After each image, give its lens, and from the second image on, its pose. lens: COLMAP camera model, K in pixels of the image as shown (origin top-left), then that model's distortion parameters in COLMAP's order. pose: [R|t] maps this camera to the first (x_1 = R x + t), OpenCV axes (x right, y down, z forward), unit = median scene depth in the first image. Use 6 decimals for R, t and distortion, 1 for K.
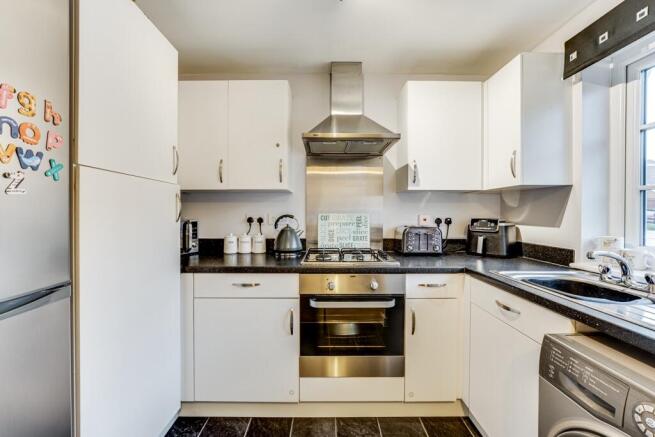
lens RADIAL K [[279.1, 0, 328.1], [0, 279.1, 214.4], [0, 0, 1]] dist [-0.022392, 0.009094]
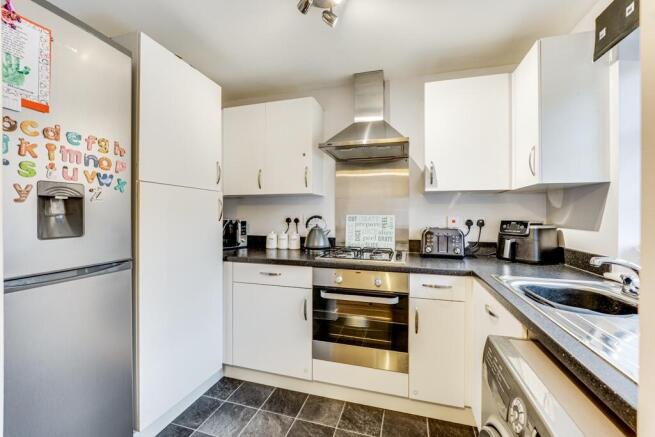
lens RADIAL K [[279.1, 0, 328.1], [0, 279.1, 214.4], [0, 0, 1]] dist [-0.022392, 0.009094]
pose [[0.956231, 0.002263, -0.292605, 0.278089], [-0.003988, 0.999978, -0.005298, 0.002463], [0.292587, 0.006233, 0.956219, -0.069314]]
